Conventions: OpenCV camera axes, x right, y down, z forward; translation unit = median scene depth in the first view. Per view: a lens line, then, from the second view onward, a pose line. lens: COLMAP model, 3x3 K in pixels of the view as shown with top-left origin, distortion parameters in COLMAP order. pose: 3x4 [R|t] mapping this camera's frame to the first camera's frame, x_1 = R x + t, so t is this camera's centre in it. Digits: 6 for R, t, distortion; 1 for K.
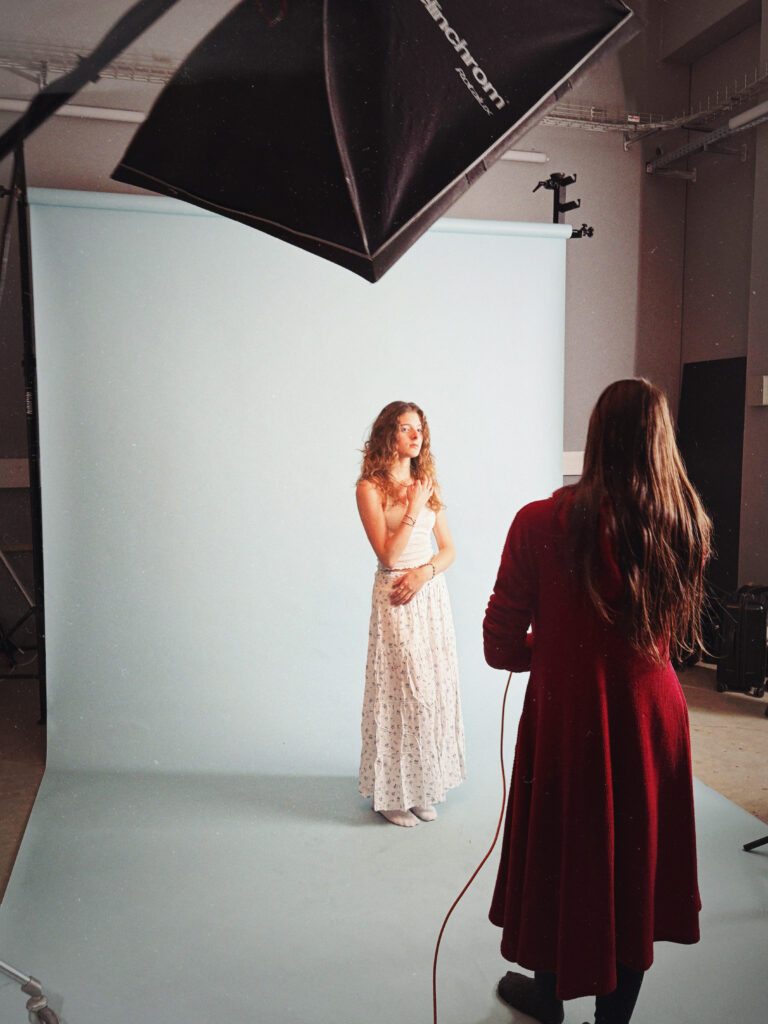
lens RADIAL K [[819.3, 0, 387.0], [0, 819.3, 509.6], [0, 0, 1]] dist [0.070122, -0.087490]
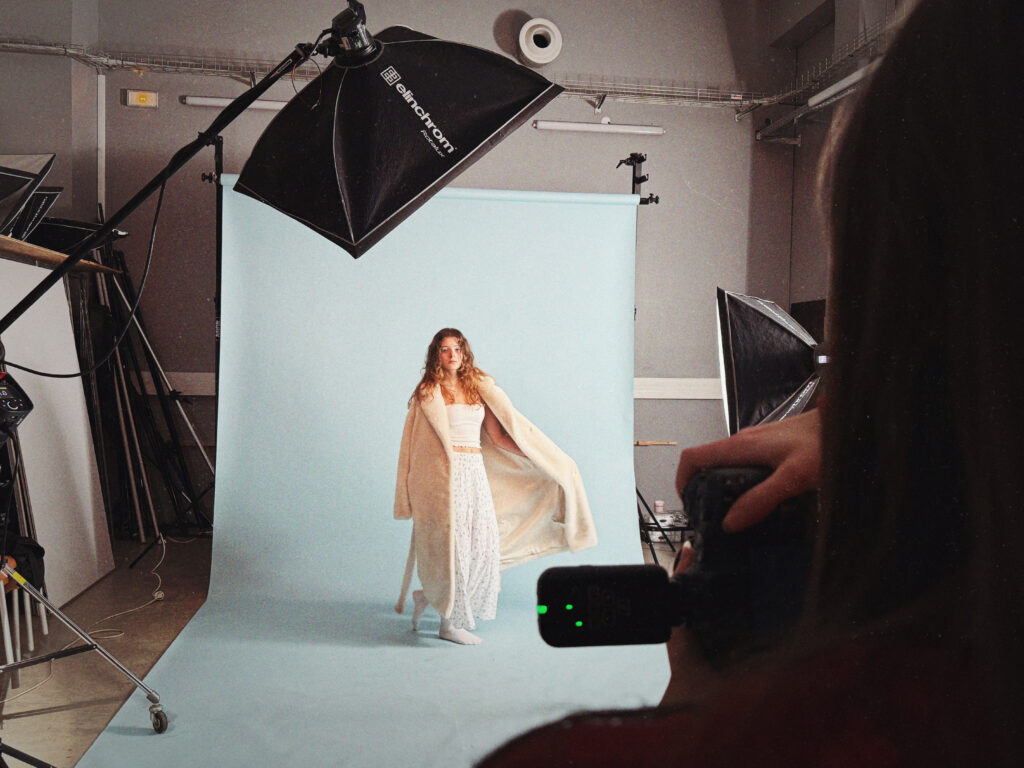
lens RADIAL K [[808.8, 0, 512.0], [0, 808.8, 384.0], [0, 0, 1]] dist [0.172029, -0.307696]
pose [[0.991257, 0.020104, -0.130403, 0.291990], [-0.029467, 0.997092, -0.070273, 0.050526], [0.128611, 0.073501, 0.988968, -0.337367]]
